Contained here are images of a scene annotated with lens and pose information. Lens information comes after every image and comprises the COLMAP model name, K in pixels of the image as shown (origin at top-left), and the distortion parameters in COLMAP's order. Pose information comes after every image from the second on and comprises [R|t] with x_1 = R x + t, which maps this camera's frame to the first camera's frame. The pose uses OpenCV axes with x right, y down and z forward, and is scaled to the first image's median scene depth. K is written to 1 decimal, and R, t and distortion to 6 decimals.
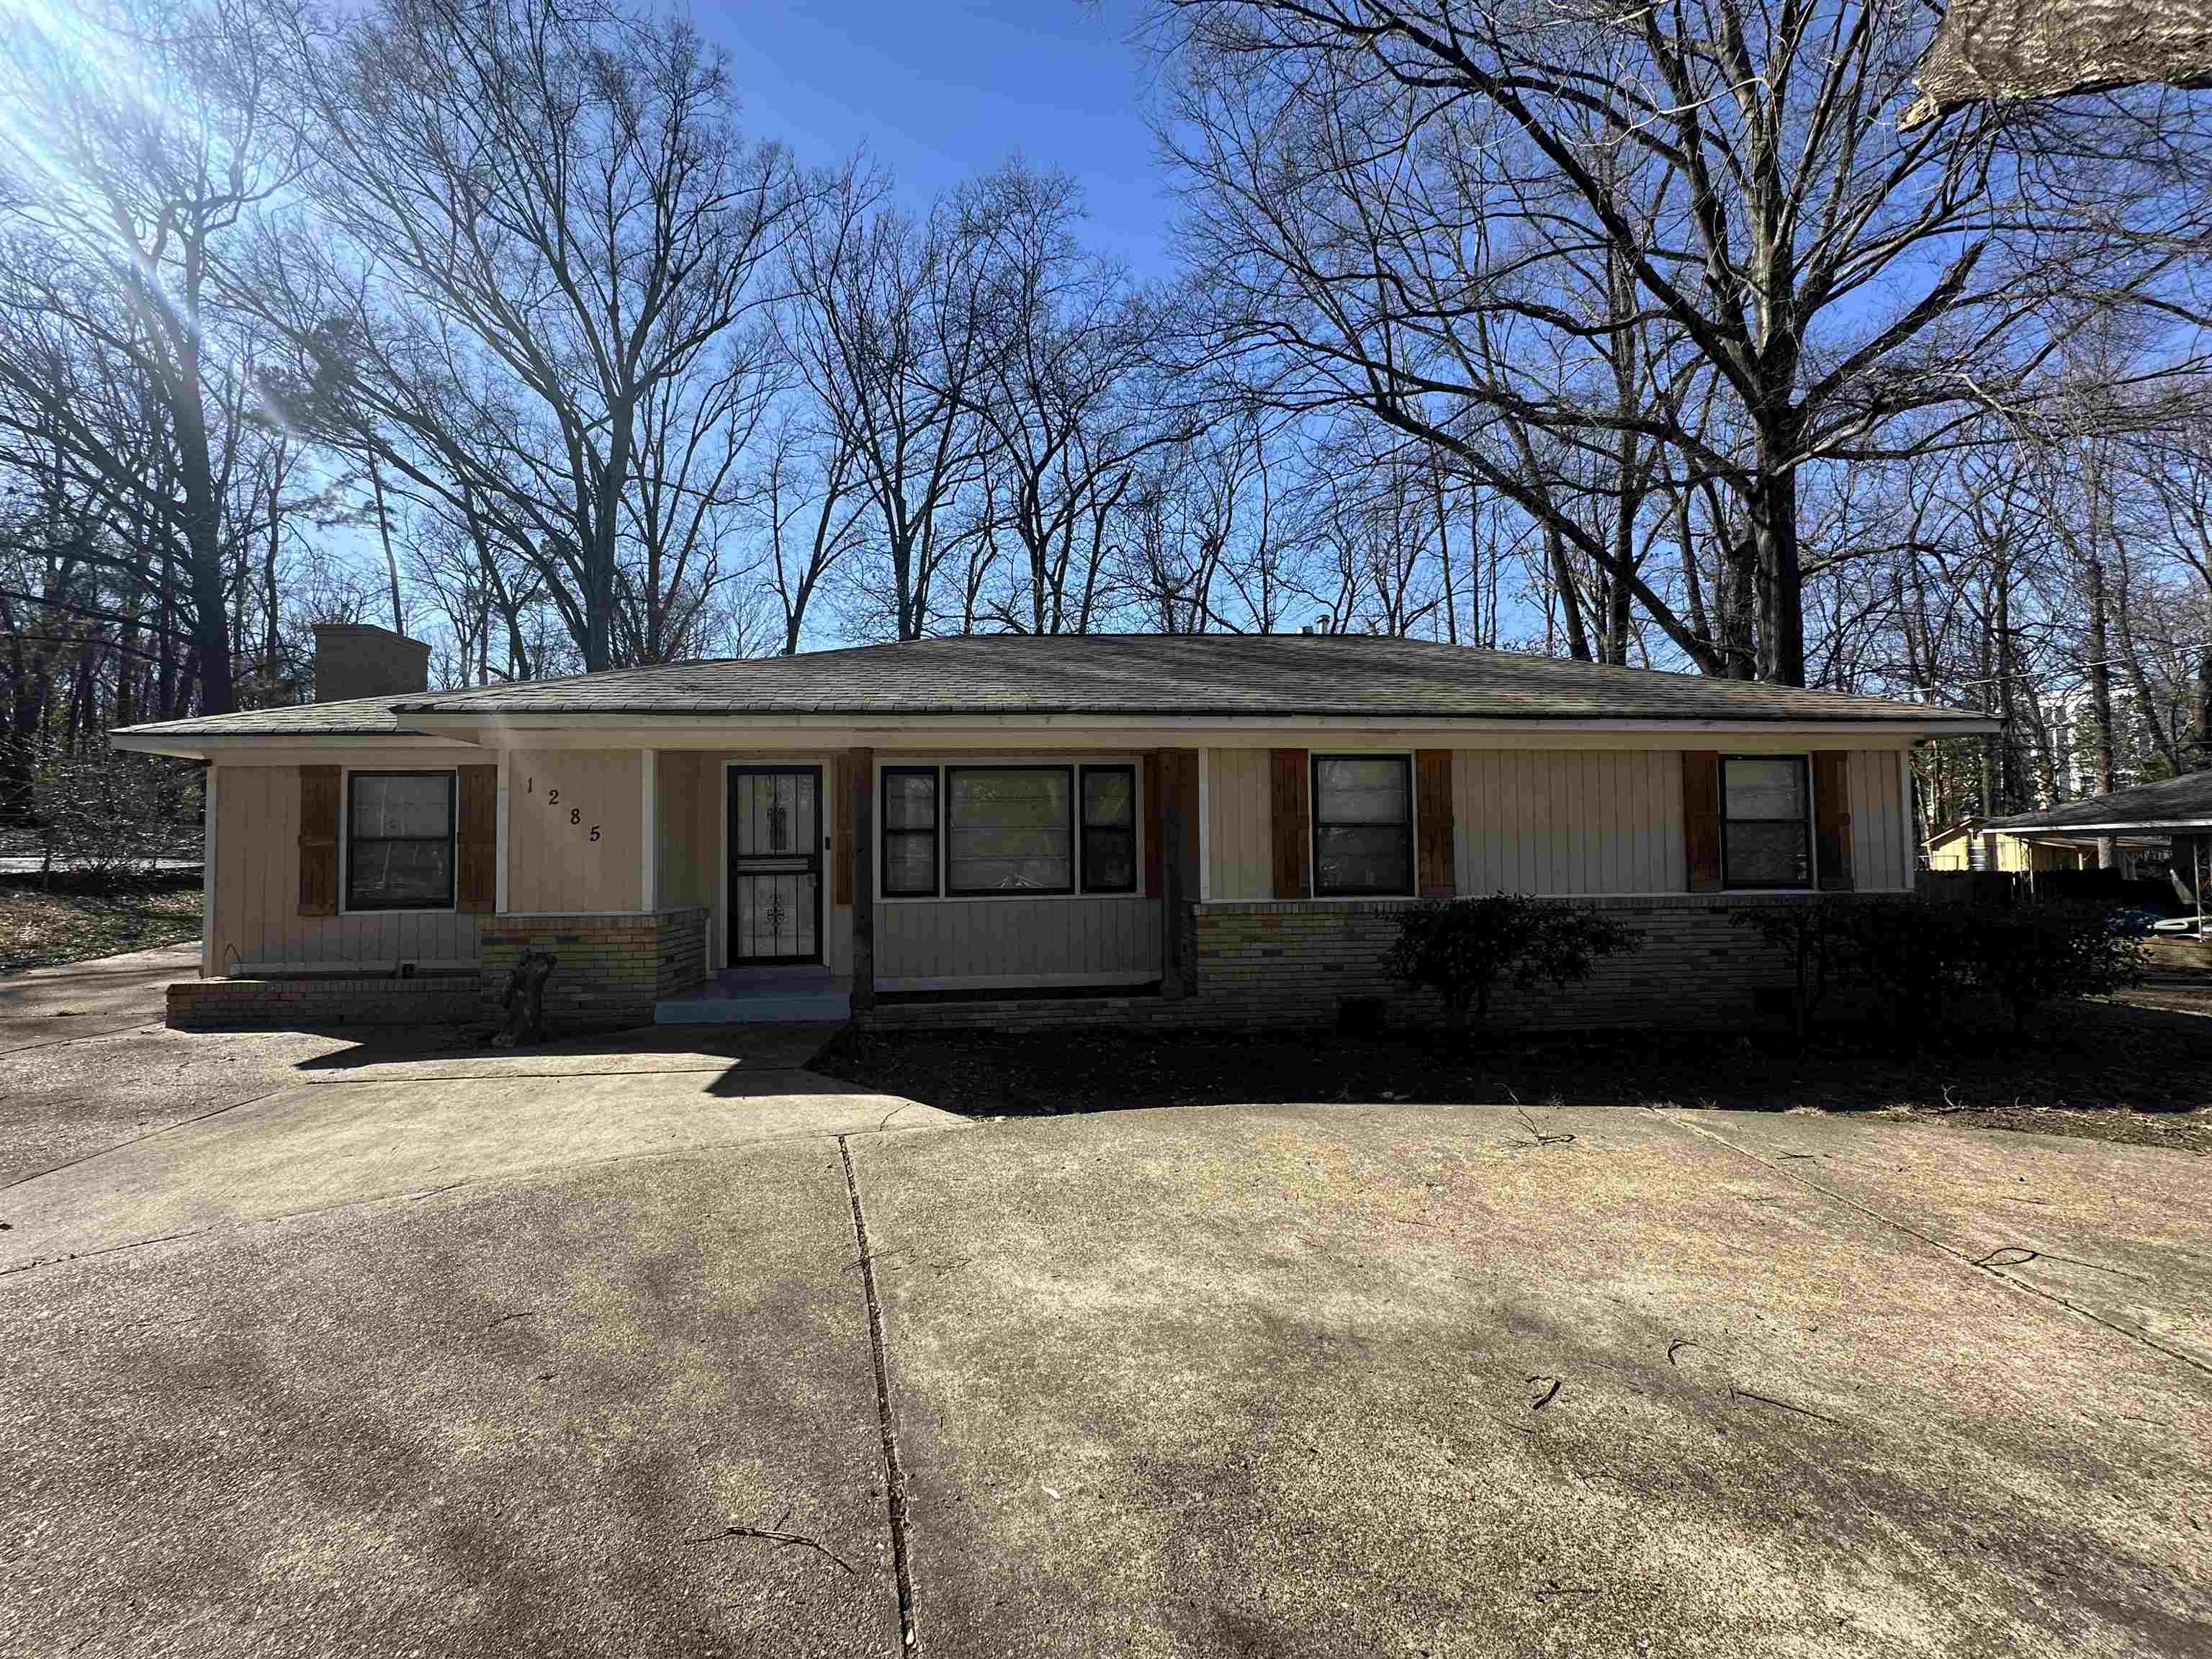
lens RADIAL K [[886.4, 0, 1106.0], [0, 886.4, 829.5], [0, 0, 1]] dist [-0.002333, -0.000315]
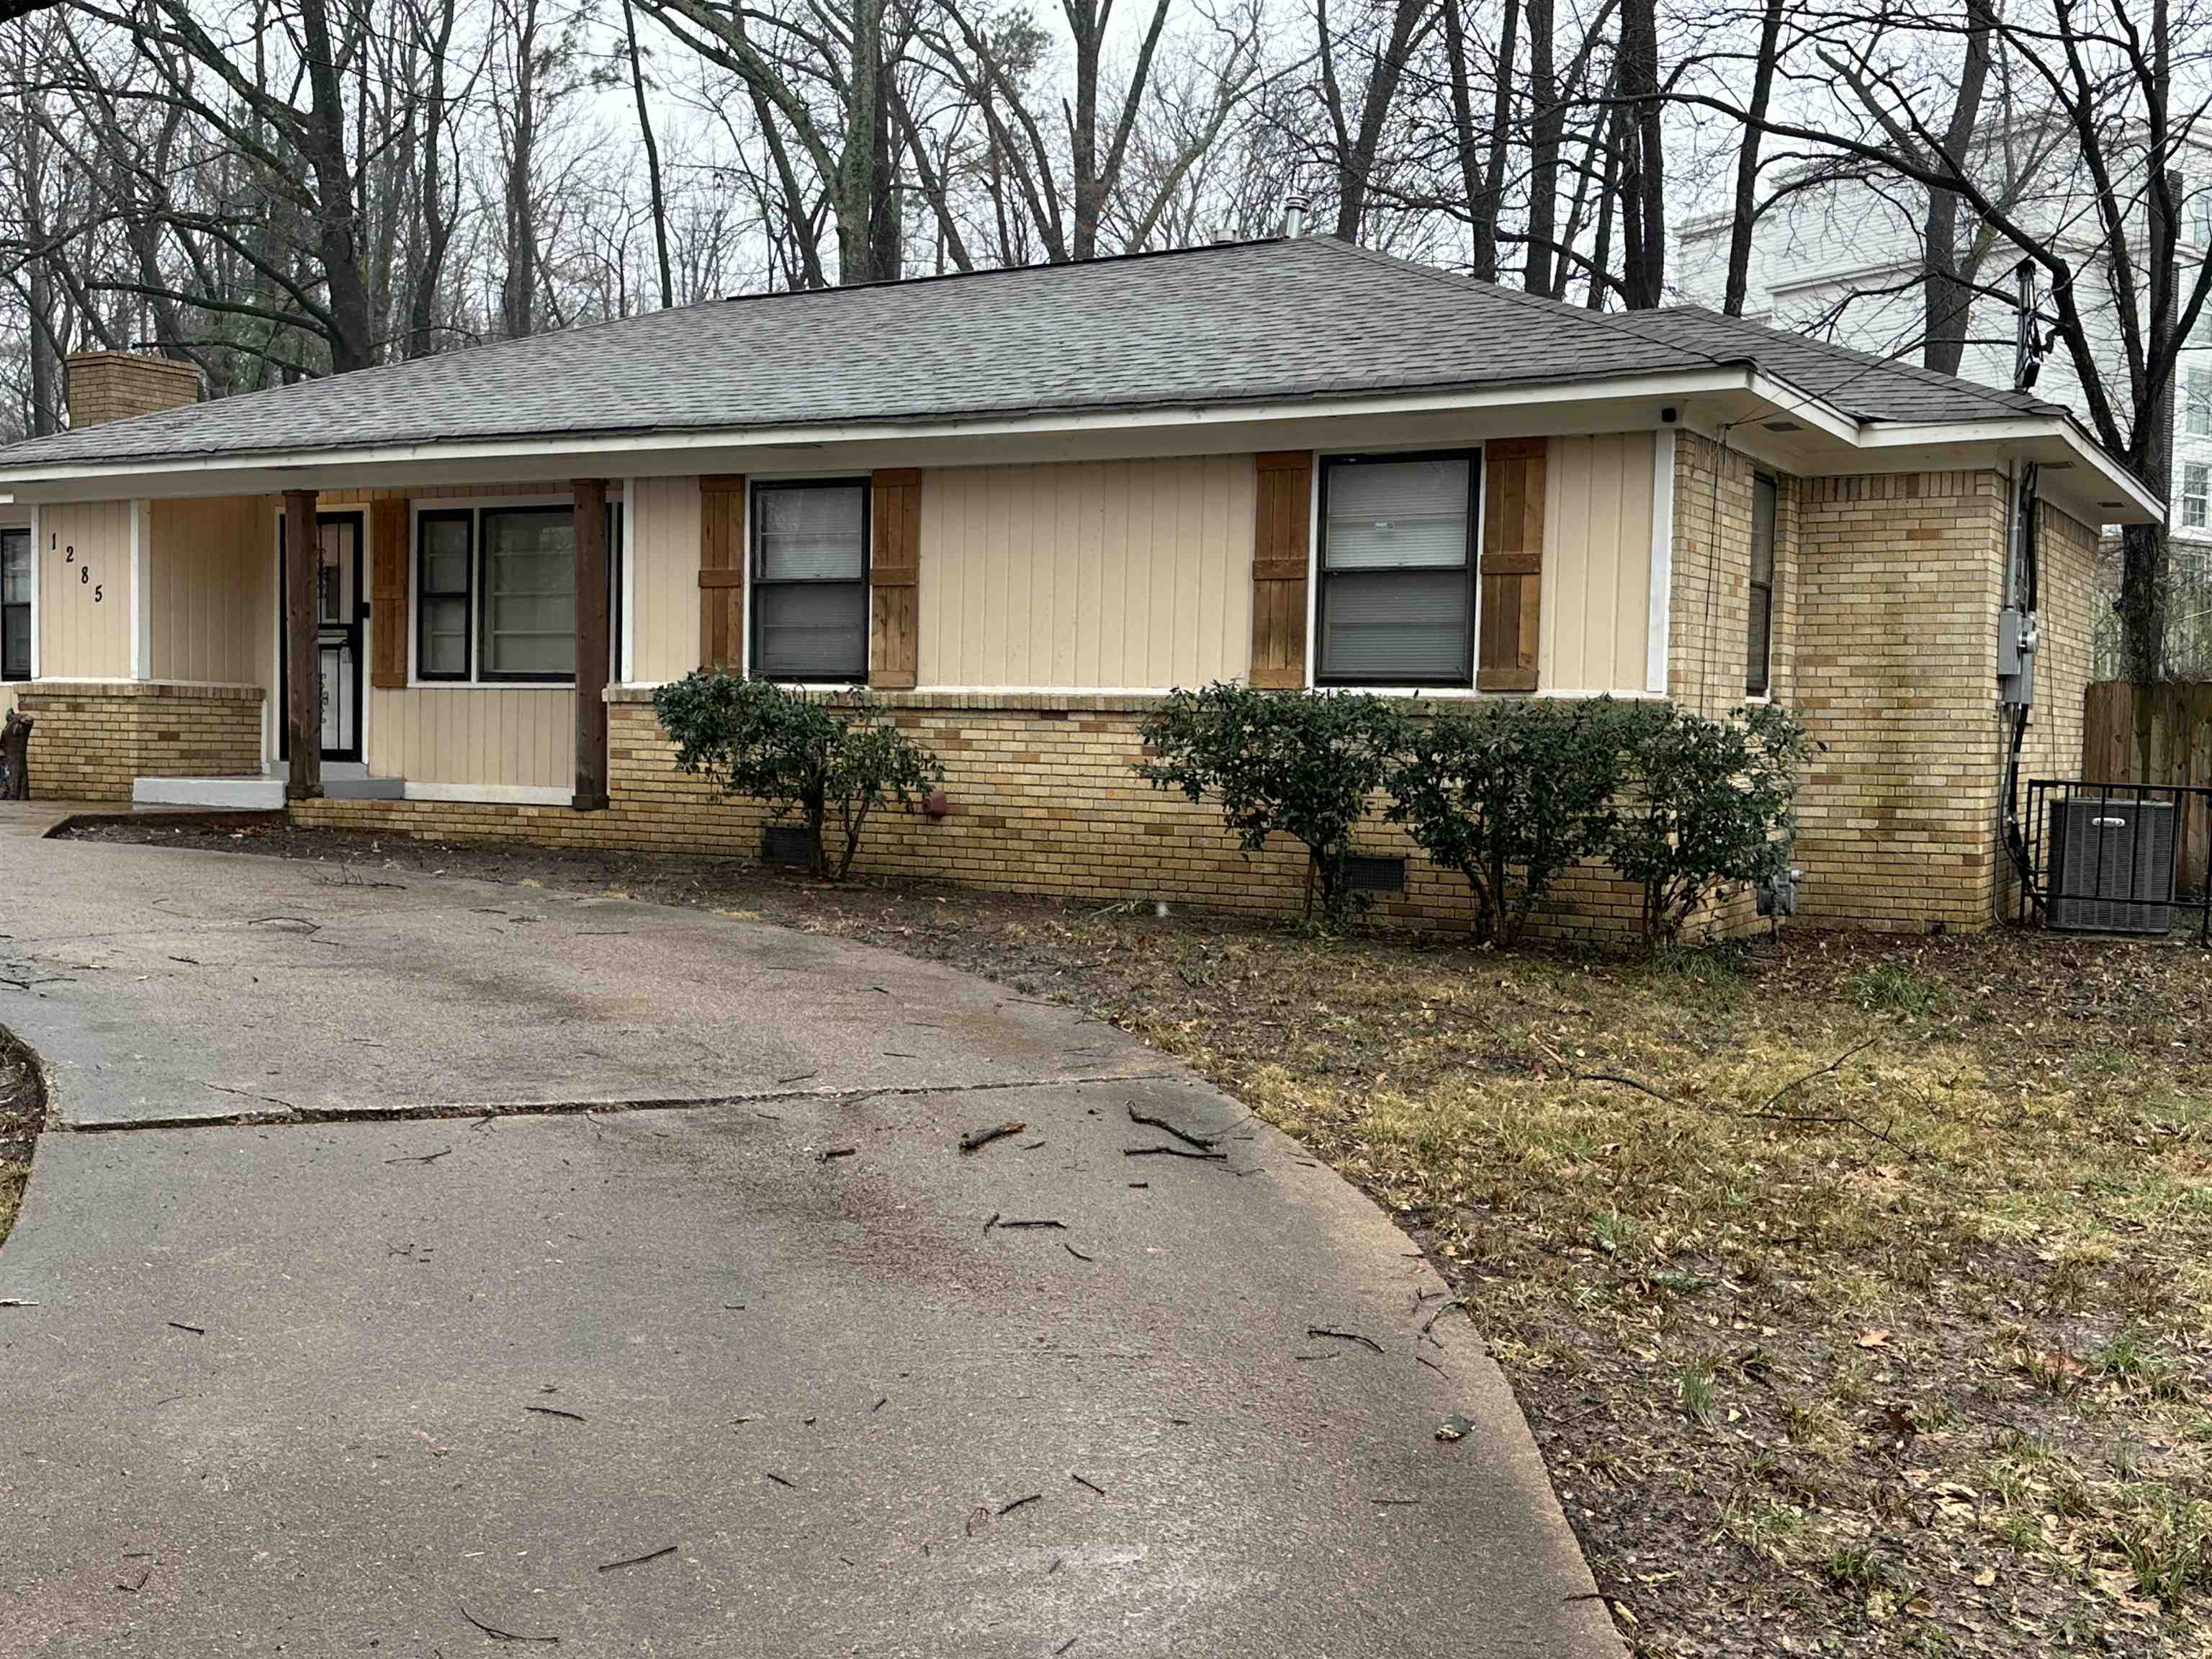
lens RADIAL K [[2287.4, 0, 1106.0], [0, 2287.4, 829.5], [0, 0, 1]] dist [0.078549, -0.002010]
pose [[0.824954, 0.051101, -0.562886, 1.401499], [-0.006357, 0.996680, 0.081165, 0.038986], [0.565165, -0.063379, 0.822540, -0.341131]]
